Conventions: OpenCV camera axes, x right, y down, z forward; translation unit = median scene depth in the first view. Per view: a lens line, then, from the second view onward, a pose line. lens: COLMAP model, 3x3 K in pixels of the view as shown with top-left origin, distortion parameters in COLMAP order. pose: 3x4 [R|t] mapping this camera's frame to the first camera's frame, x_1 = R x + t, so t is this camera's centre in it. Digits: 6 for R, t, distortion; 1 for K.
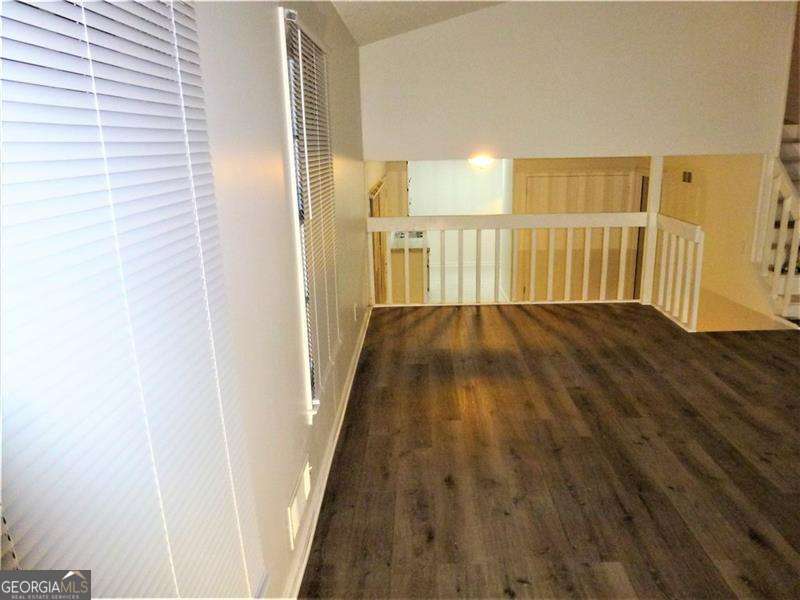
lens RADIAL K [[572.3, 0, 405.1], [0, 572.3, 298.6], [0, 0, 1]] dist [-0.061643, 0.023237]
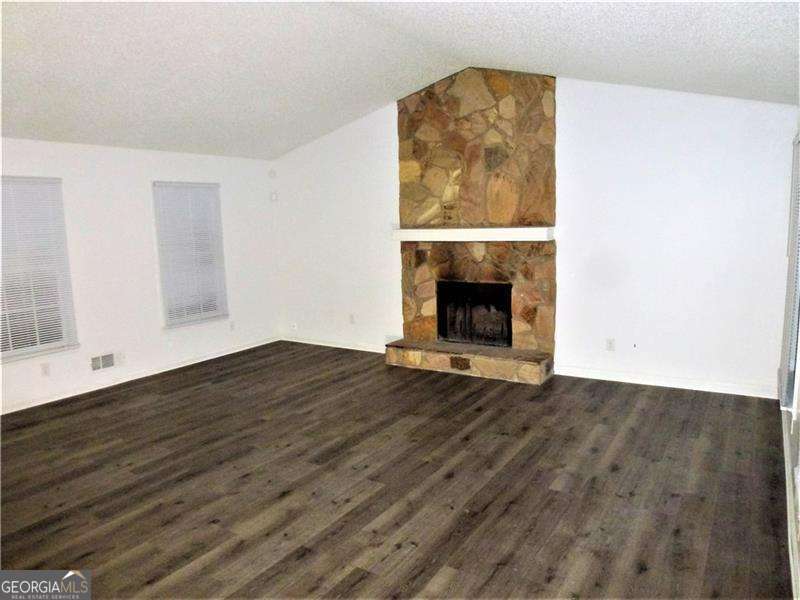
lens RADIAL K [[572.3, 0, 399.8], [0, 572.3, 300.6], [0, 0, 1]] dist [-0.061643, 0.023237]
pose [[-0.850768, -0.024524, 0.524968, -0.047692], [0.189626, 0.917294, 0.350162, -0.401334], [-0.490138, 0.397455, -0.775754, 1.404387]]
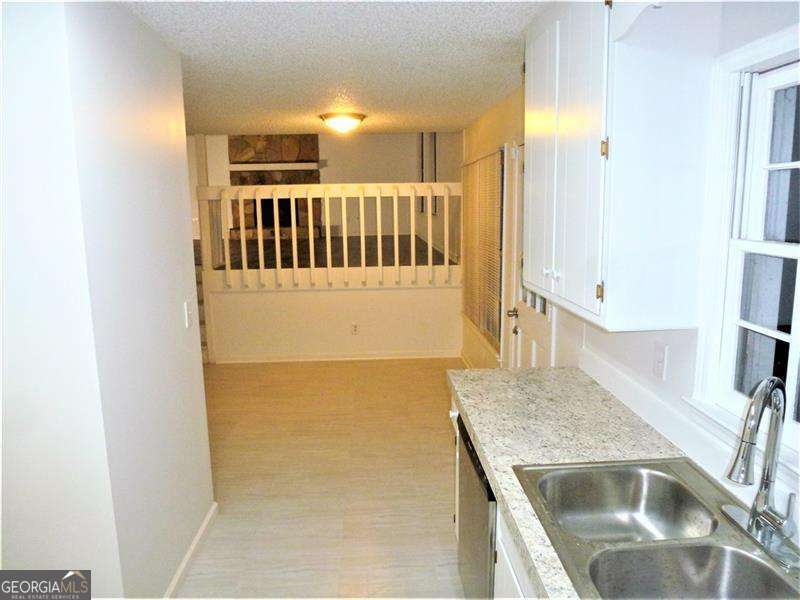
lens RADIAL K [[572.3, 0, 383.5], [0, 572.3, 293.5], [0, 0, 1]] dist [-0.061643, 0.023237]
pose [[-0.997768, 0.051503, -0.042498, 0.227676], [0.029273, 0.909420, 0.414847, -0.631361], [0.060014, 0.412677, -0.908898, 3.267656]]
